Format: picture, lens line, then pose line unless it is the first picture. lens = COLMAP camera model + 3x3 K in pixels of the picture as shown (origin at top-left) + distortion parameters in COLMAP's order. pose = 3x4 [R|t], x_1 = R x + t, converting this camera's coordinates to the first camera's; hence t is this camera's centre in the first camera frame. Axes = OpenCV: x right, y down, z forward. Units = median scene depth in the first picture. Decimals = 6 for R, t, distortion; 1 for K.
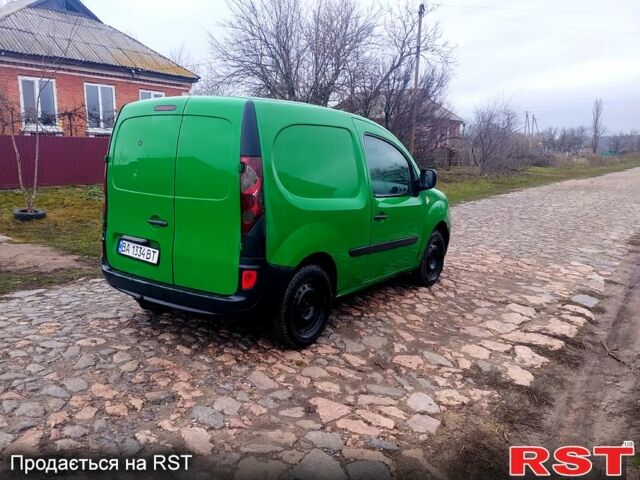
lens RADIAL K [[530.1, 0, 321.5], [0, 530.1, 239.9], [0, 0, 1]] dist [0.026306, -0.014848]
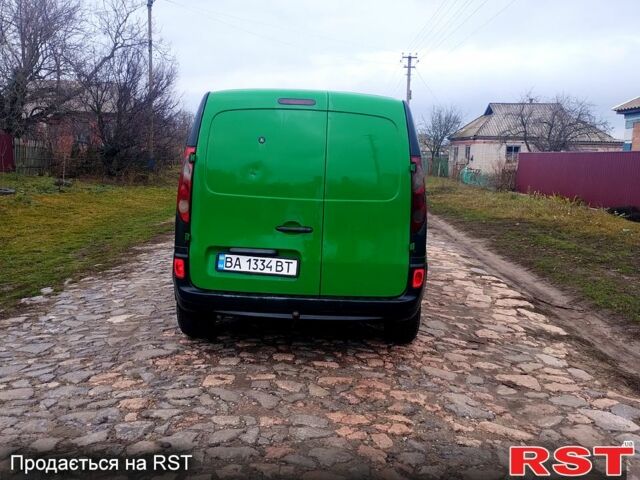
lens RADIAL K [[530.1, 0, 320.4], [0, 530.1, 242.2], [0, 0, 1]] dist [0.026306, -0.014848]
pose [[0.830829, -0.080773, 0.550635, -0.750445], [0.077268, 0.996571, 0.029602, -0.033486], [-0.551138, 0.017952, 0.834221, 0.226285]]
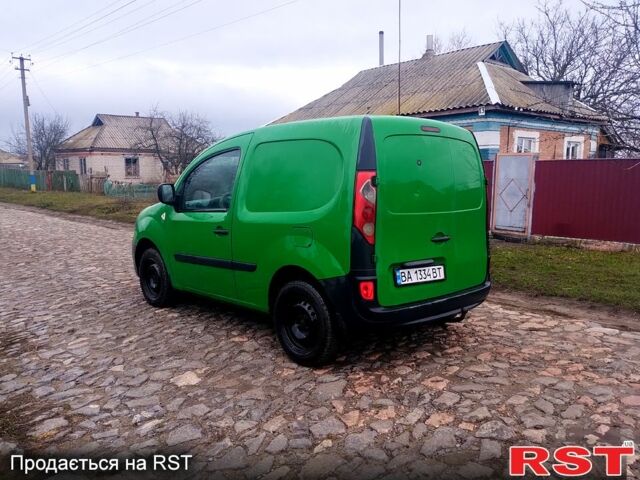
lens RADIAL K [[530.1, 0, 319.4], [0, 530.1, 238.4], [0, 0, 1]] dist [0.026306, -0.014848]
pose [[0.209140, -0.132076, 0.968925, -1.334987], [0.162162, 0.981803, 0.098829, -0.171442], [-0.964346, 0.136454, 0.226752, 0.973329]]
